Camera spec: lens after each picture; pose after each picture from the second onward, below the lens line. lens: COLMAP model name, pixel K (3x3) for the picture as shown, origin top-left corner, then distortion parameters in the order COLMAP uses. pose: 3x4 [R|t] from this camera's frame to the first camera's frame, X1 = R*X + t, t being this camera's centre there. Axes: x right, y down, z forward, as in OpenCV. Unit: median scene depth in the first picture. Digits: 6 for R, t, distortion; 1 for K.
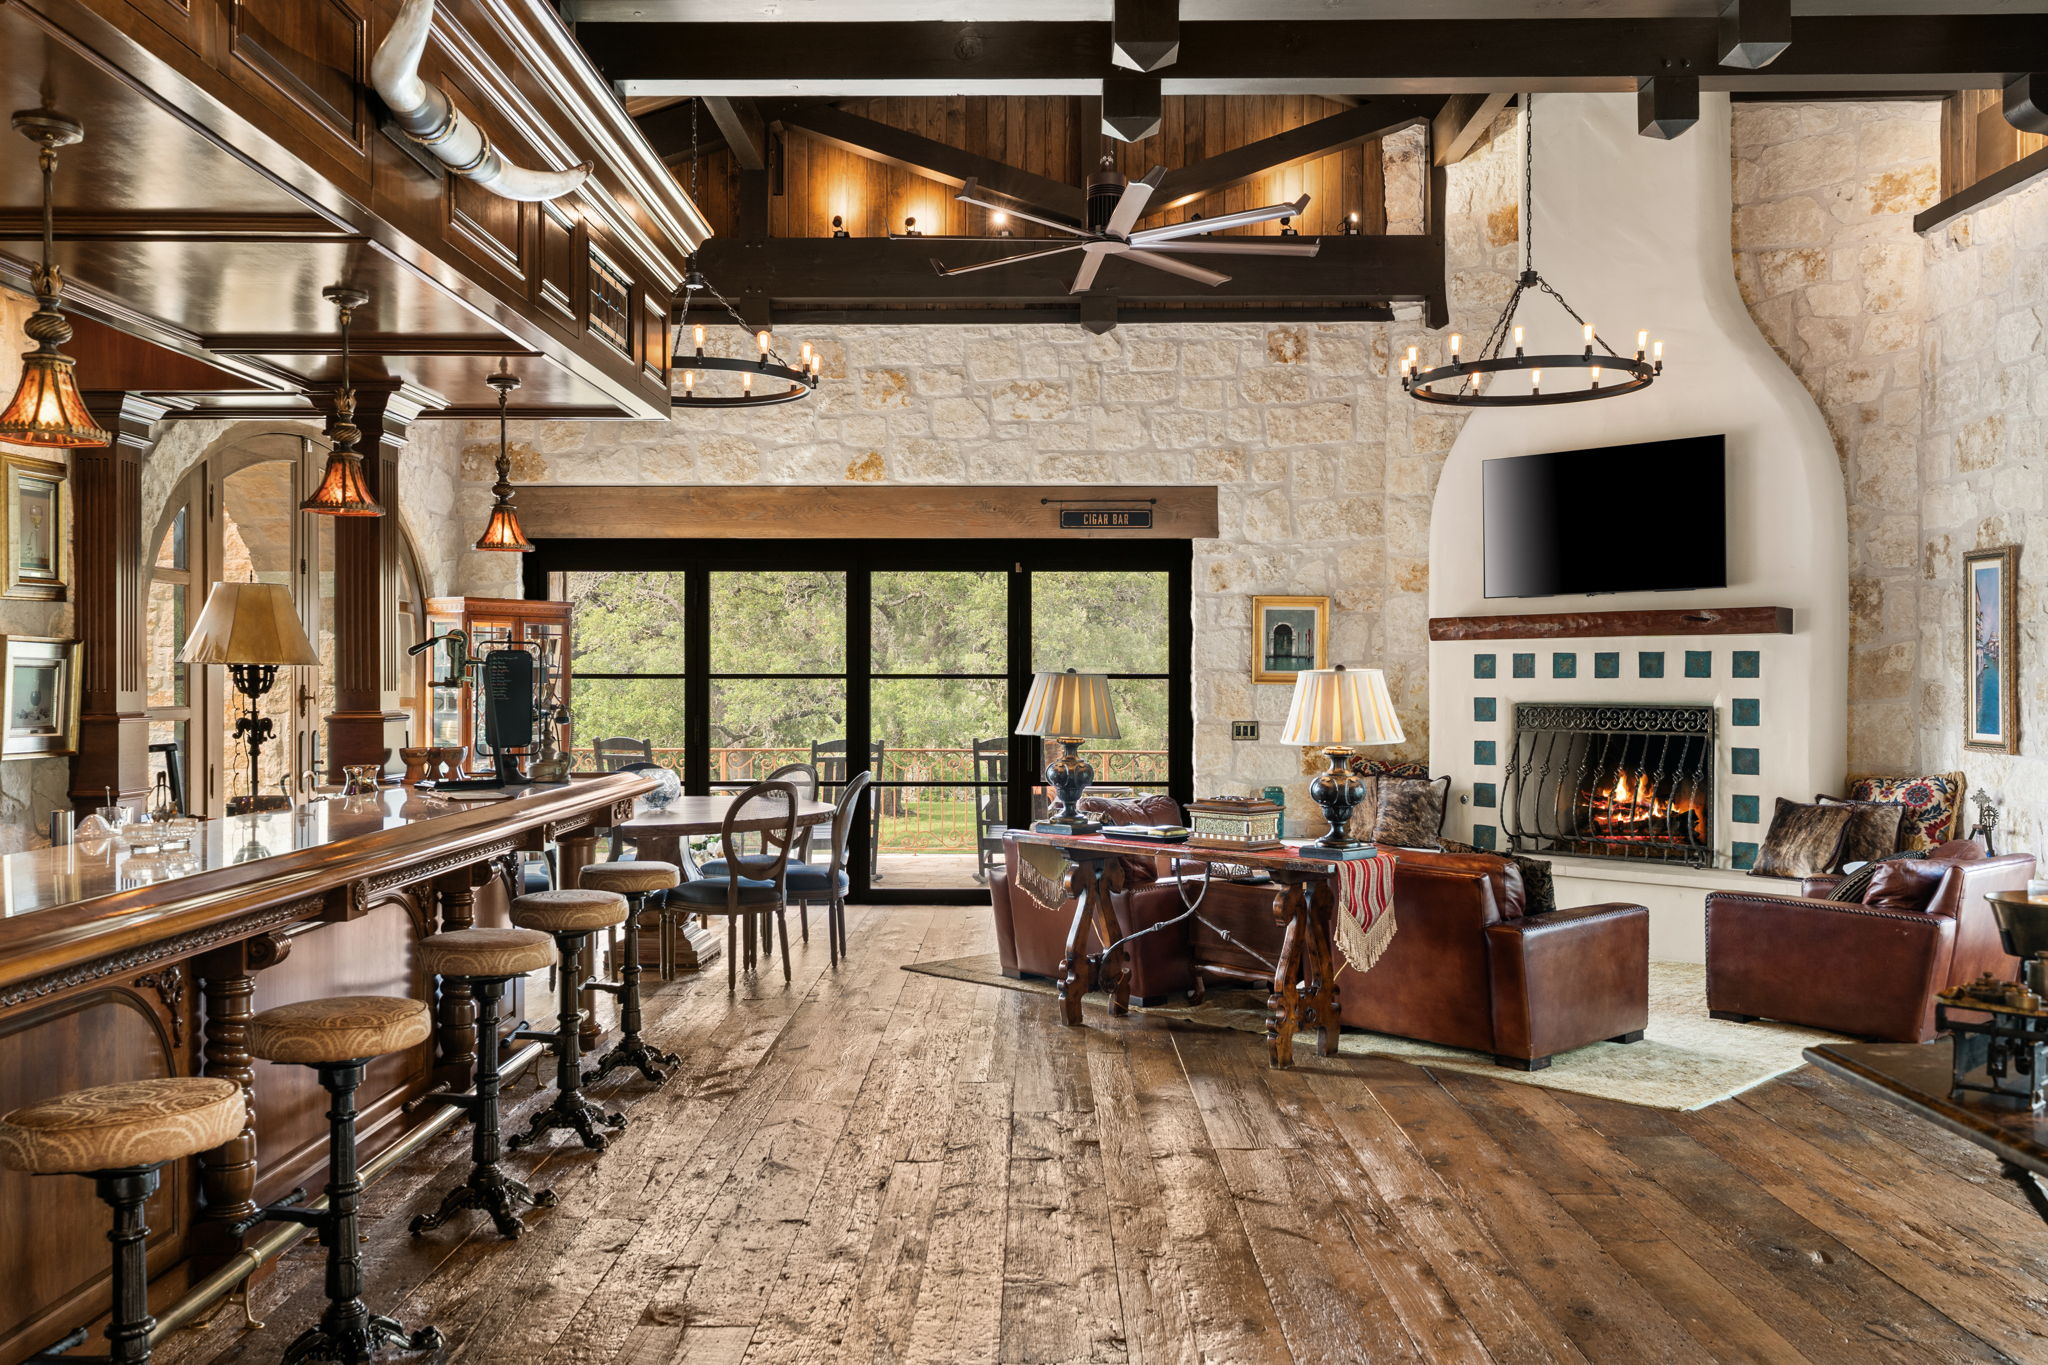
lens RADIAL K [[2022.7, 0, 1024.0], [0, 2022.7, 682.5], [0, 0, 1]] dist [0.003419, 0.002973]
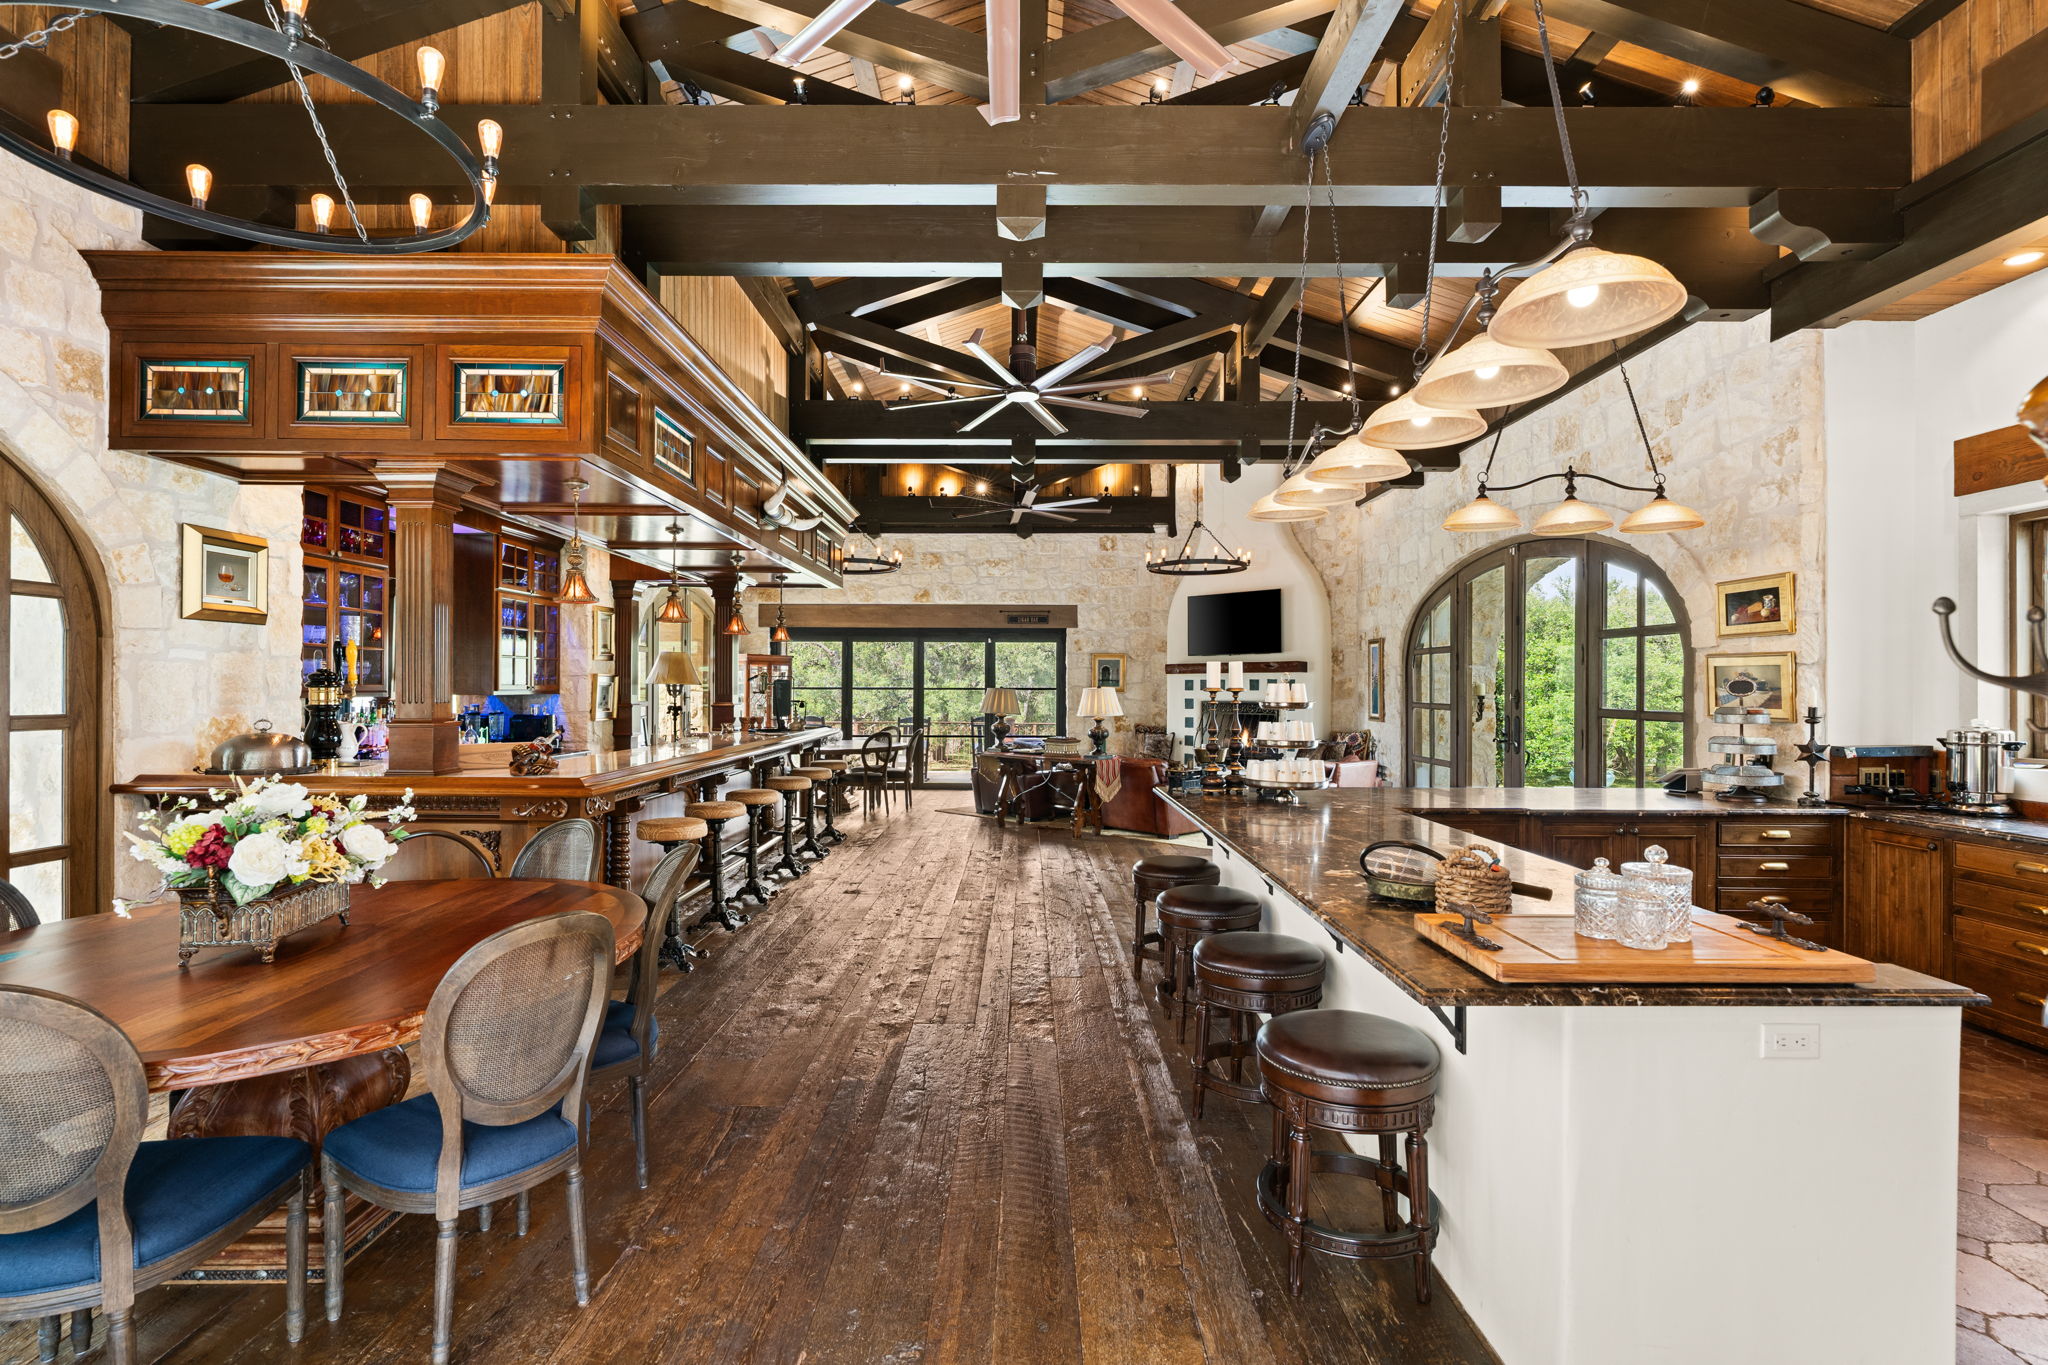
lens RADIAL K [[993.8, 0, 1018.0], [0, 993.8, 674.5], [0, 0, 1]] dist [-0.004424, -0.000299]
pose [[0.999867, 0.002869, 0.016033, 0.016994], [-0.002607, 0.999863, -0.016327, -0.001290], [-0.016078, 0.016283, 0.999738, -0.169457]]
